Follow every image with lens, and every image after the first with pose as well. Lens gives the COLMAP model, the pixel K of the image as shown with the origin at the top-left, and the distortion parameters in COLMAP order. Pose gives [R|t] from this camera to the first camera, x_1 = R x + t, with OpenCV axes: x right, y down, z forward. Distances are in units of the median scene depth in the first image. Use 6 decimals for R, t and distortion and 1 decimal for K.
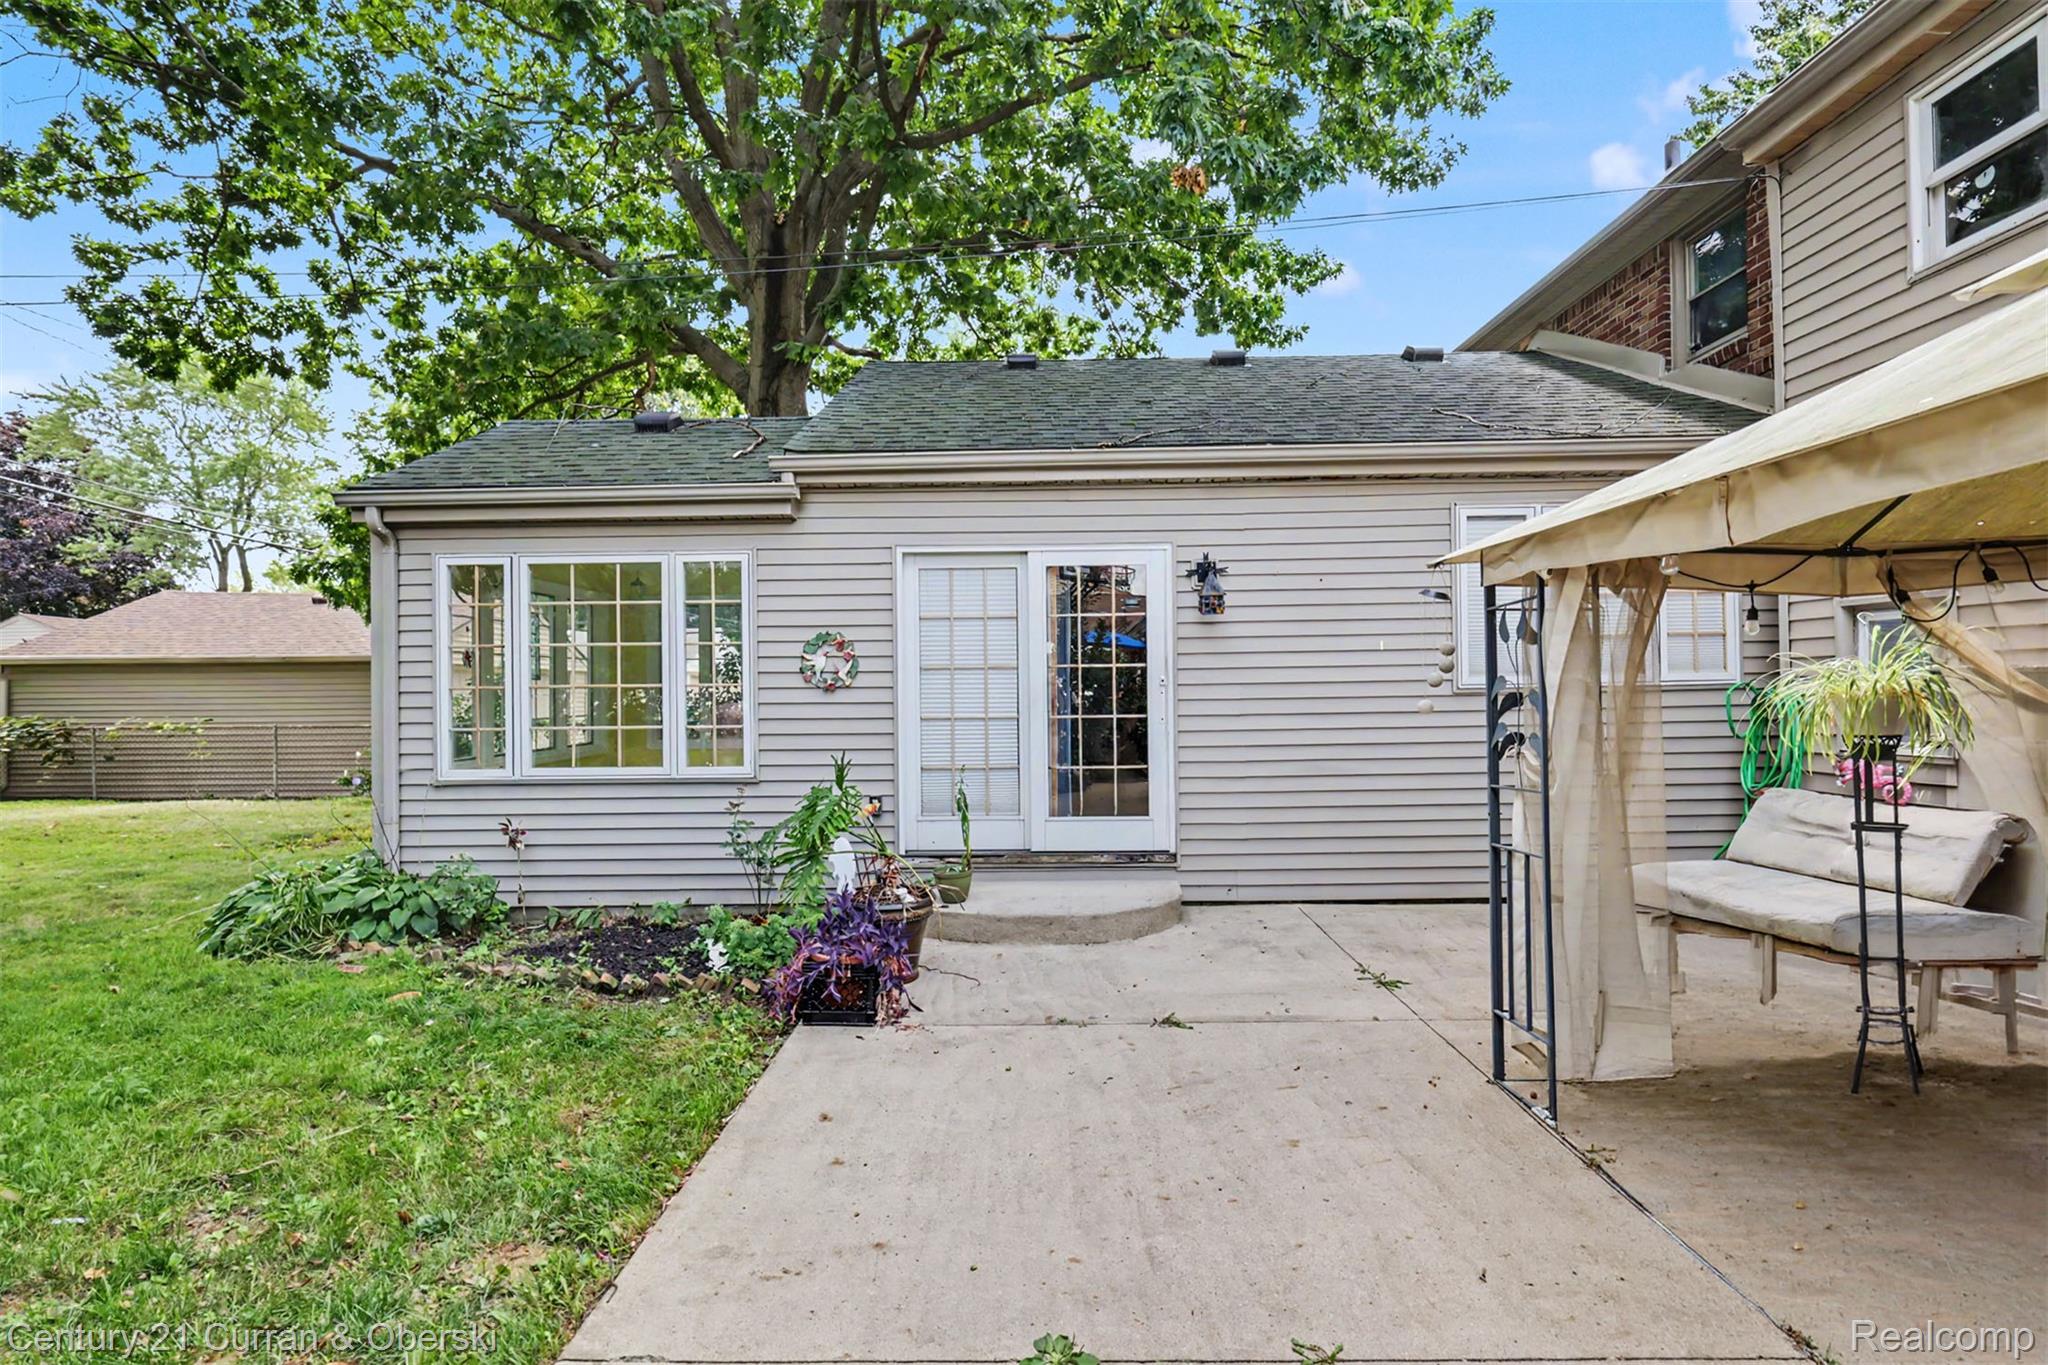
lens RADIAL K [[968.7, 0, 1024.3], [0, 968.7, 675.5], [0, 0, 1]] dist [-0.001033, 0.001327]
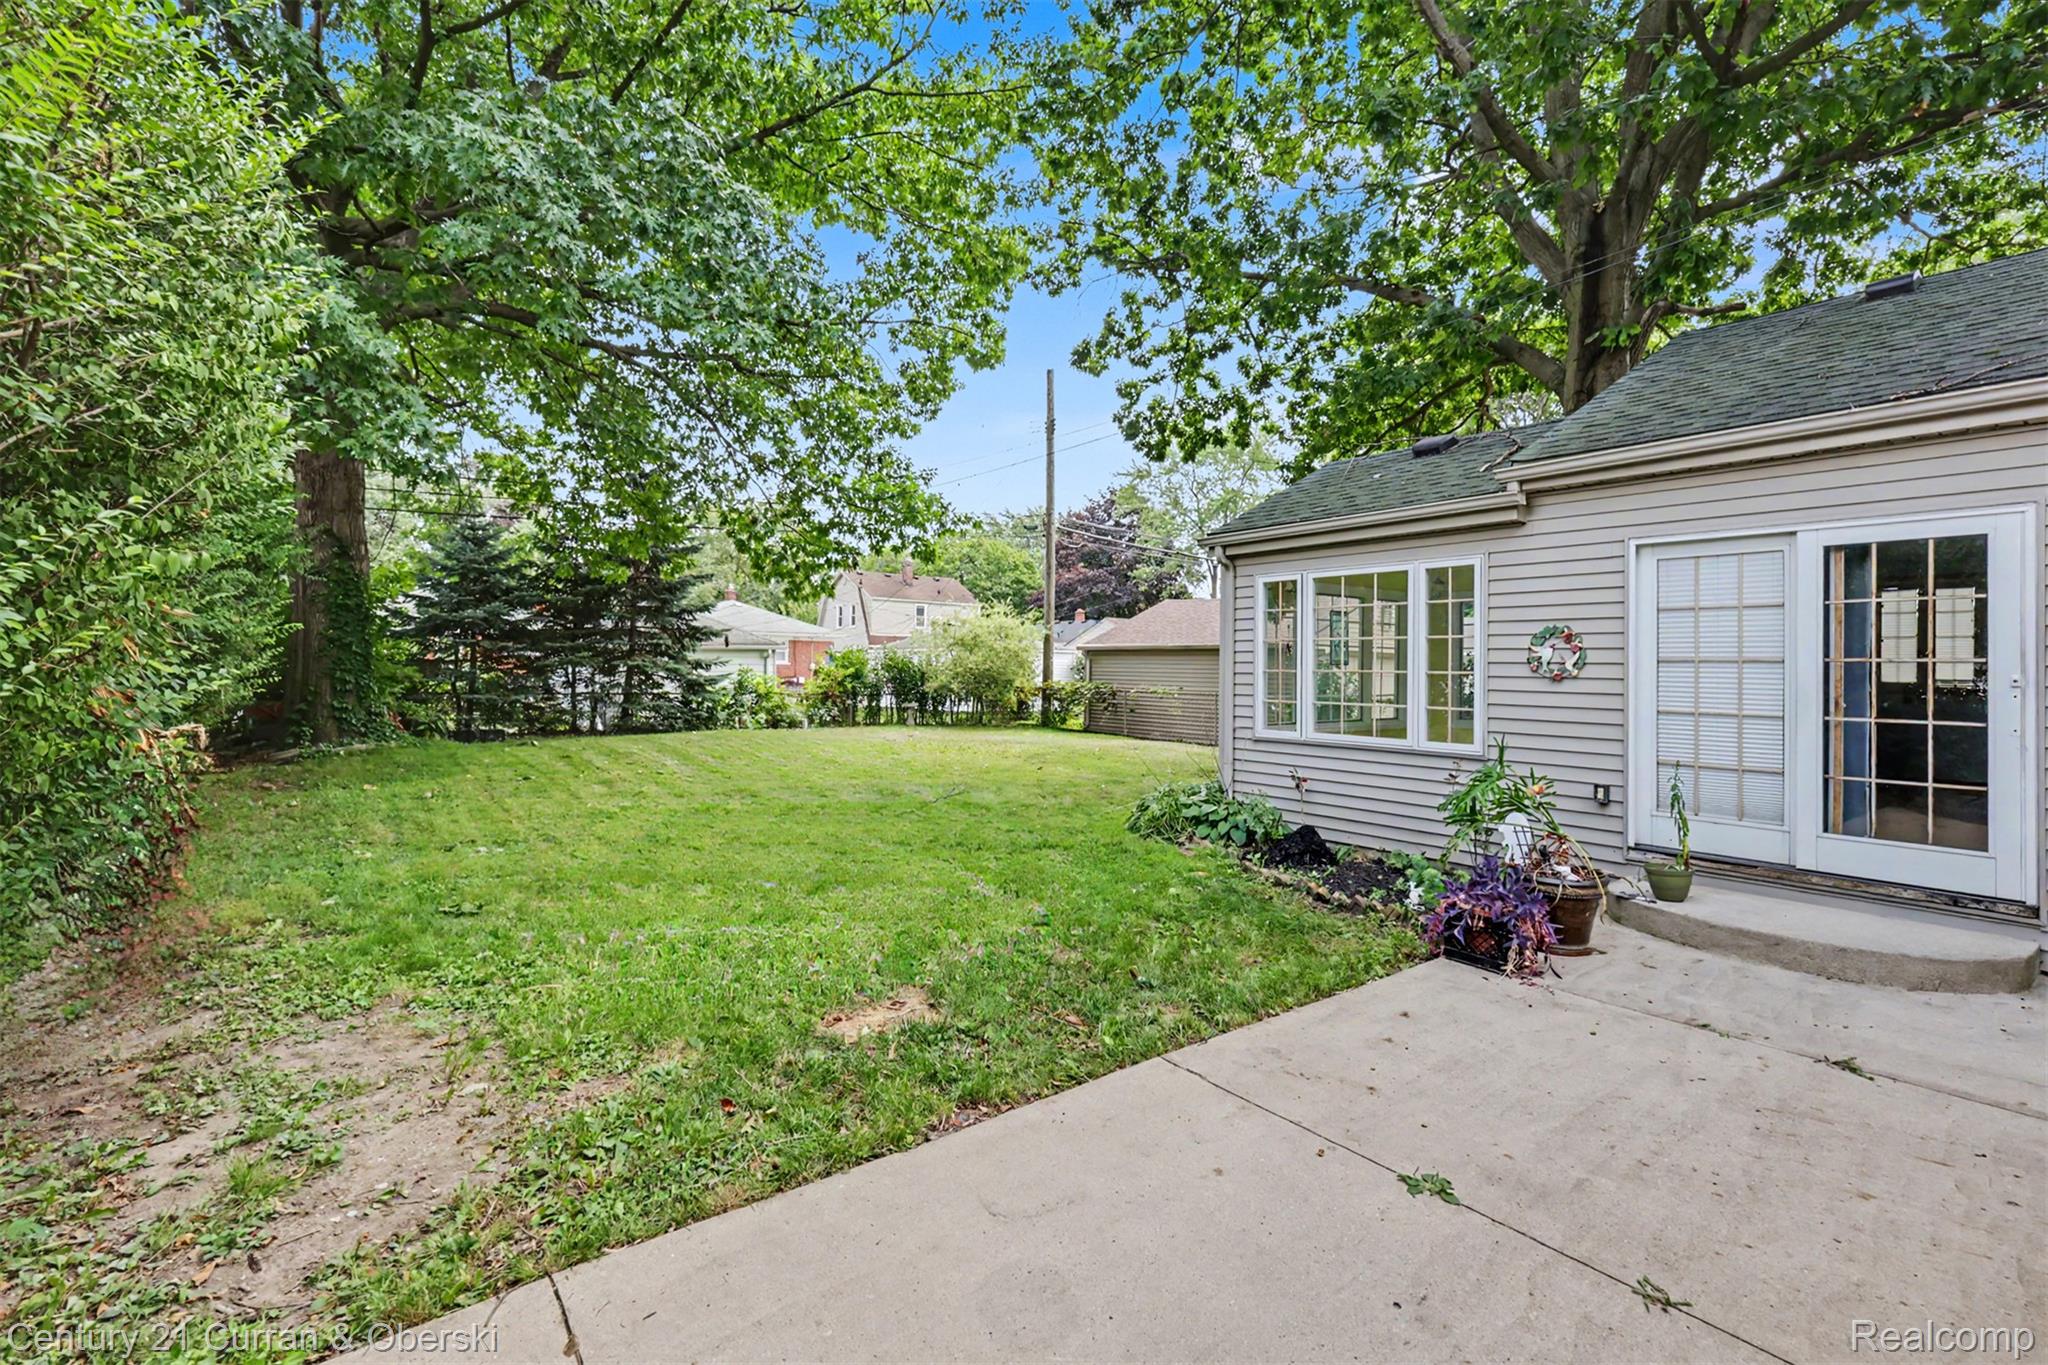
lens RADIAL K [[899.7, 0, 1021.0], [0, 899.7, 661.1], [0, 0, 1]] dist [-0.000604, 0.000575]
pose [[0.613441, 0.012887, -0.789636, 0.218784], [-0.011058, 0.999909, 0.007728, -0.007150], [0.789663, 0.003991, 0.613527, -0.068804]]
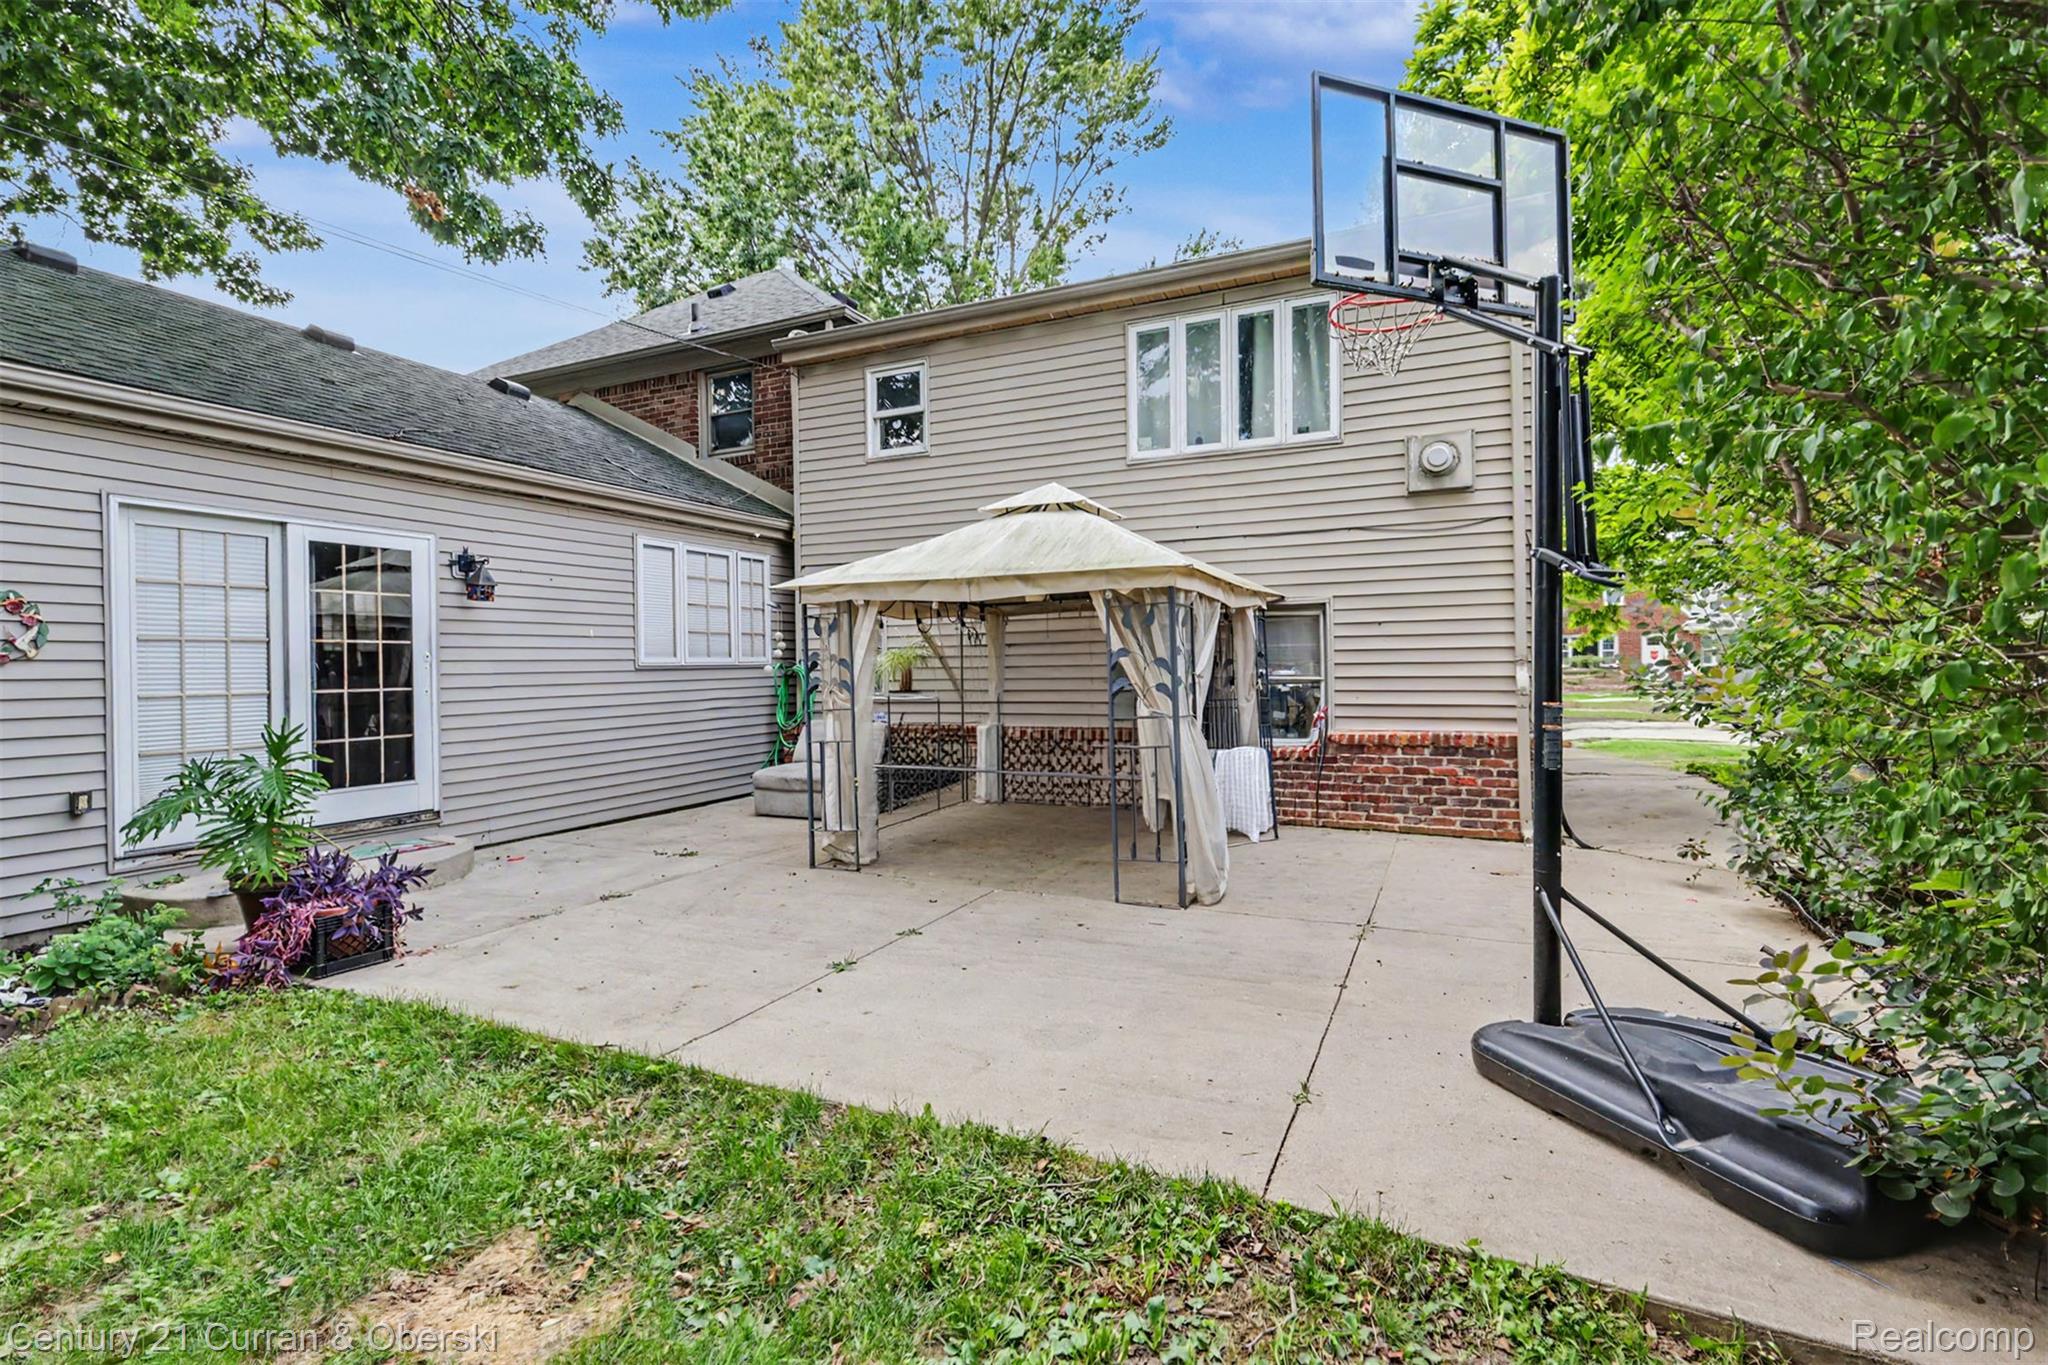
lens RADIAL K [[939.6, 0, 1024.4], [0, 939.6, 673.3], [0, 0, 1]] dist [-0.002255, -0.000502]
pose [[0.402070, -0.000821, 0.915609, -0.561429], [-0.000698, 0.999999, 0.001203, 0.021816], [-0.915609, -0.001123, 0.402069, -0.061914]]
